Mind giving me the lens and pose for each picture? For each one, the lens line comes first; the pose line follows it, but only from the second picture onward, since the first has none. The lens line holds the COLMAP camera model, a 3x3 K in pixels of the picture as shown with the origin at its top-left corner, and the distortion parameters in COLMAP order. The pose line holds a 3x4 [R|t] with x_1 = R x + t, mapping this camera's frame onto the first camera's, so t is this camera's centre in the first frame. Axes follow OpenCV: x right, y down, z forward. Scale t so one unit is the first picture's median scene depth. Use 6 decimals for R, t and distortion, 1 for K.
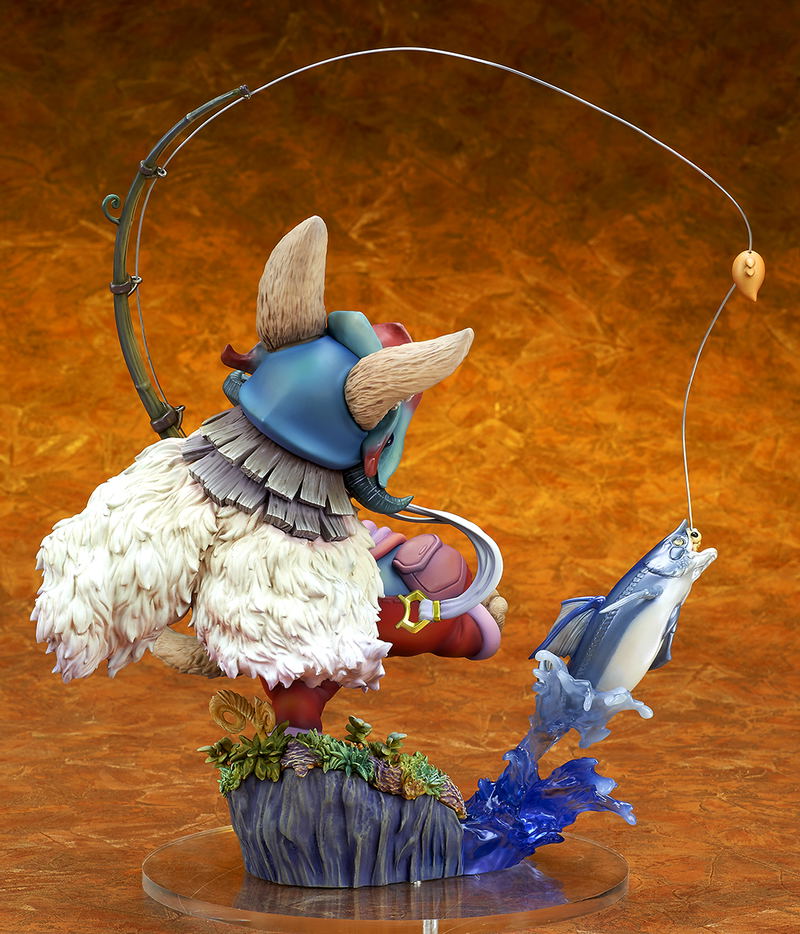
lens RADIAL K [[2471.9, 0, 400.7], [0, 2471.9, 467.0], [0, 0, 1]] dist [0.034953, 0.000000]
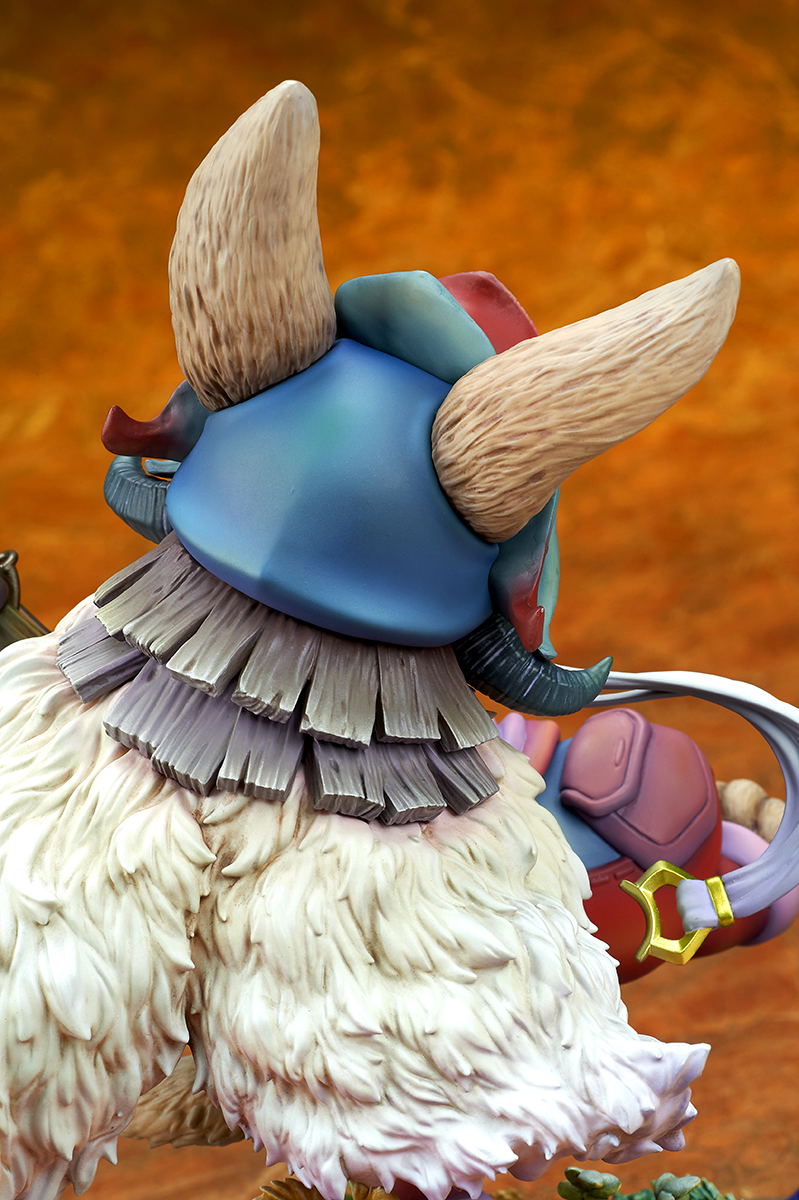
lens RADIAL K [[3209.3, 0, 398.6], [0, 3209.3, 600.4], [0, 0, 1]] dist [0.082604, 0.000000]
pose [[0.969514, -0.222727, 0.102149, -0.089747], [0.213651, 0.972506, 0.092660, -0.060380], [-0.119979, -0.068011, 0.990444, 0.461235]]
